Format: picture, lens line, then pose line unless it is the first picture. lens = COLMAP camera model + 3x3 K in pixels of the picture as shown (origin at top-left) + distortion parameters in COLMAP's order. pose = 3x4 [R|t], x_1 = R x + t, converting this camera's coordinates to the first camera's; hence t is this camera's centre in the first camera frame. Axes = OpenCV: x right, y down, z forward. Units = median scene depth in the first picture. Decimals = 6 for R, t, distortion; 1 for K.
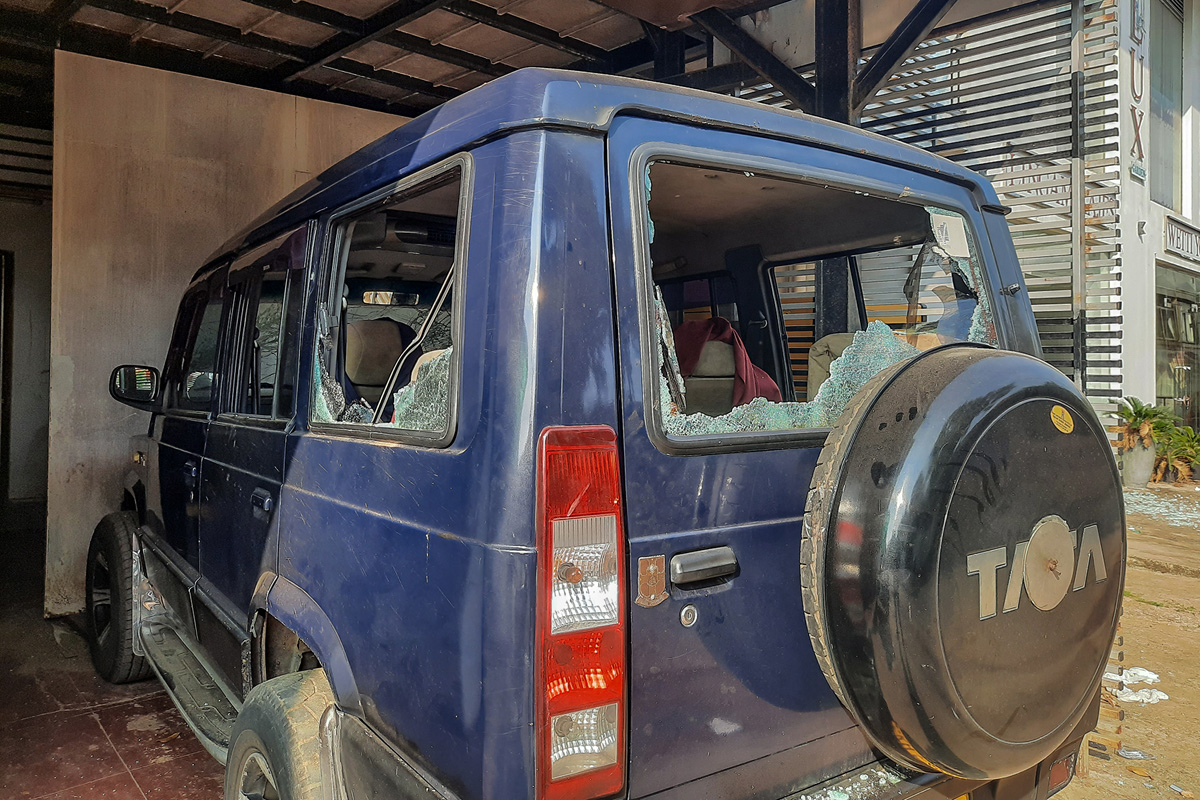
lens RADIAL K [[884.2, 0, 600.7], [0, 884.2, 373.8], [0, 0, 1]] dist [-0.001788, -0.003460]
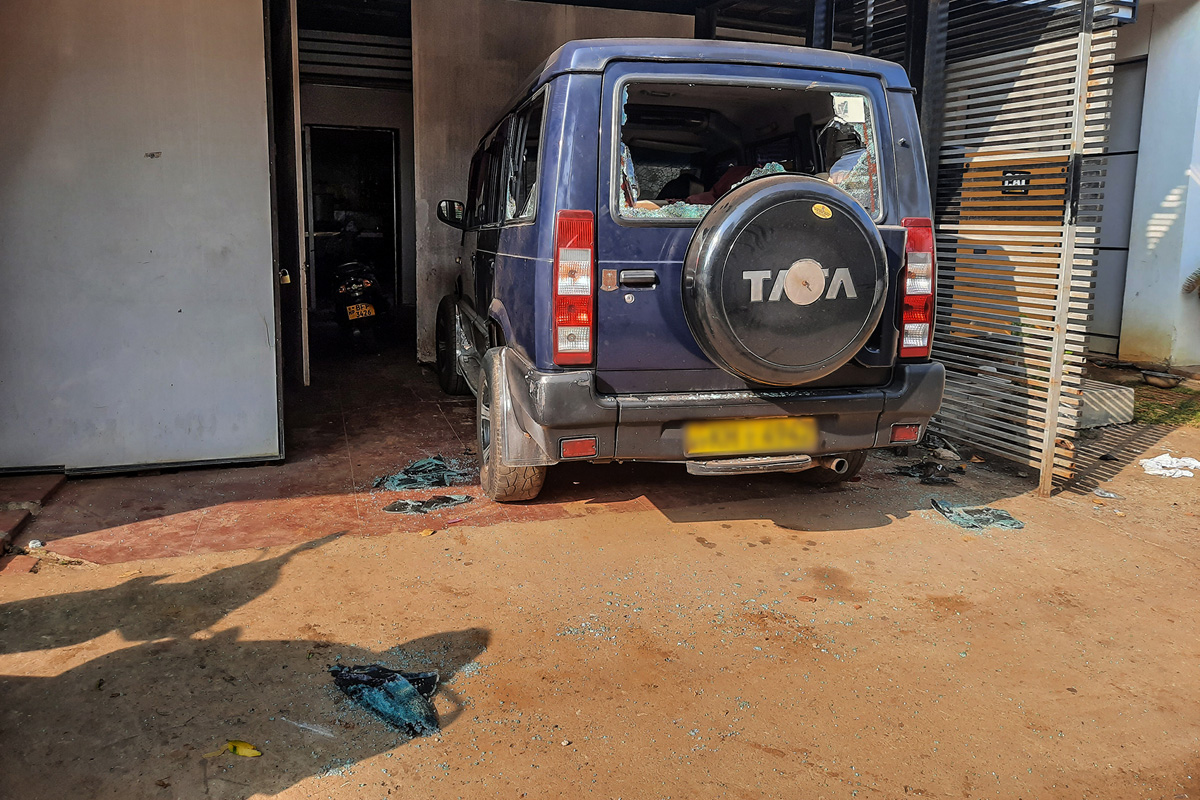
lens RADIAL K [[866.2, 0, 600.0], [0, 866.2, 400.0], [0, 0, 1]] dist [0.034437, -0.002931]
pose [[0.928714, 0.074970, -0.363139, 0.824495], [-0.003596, 0.981122, 0.193356, 0.097322], [0.370780, -0.178266, 0.911451, -1.058414]]
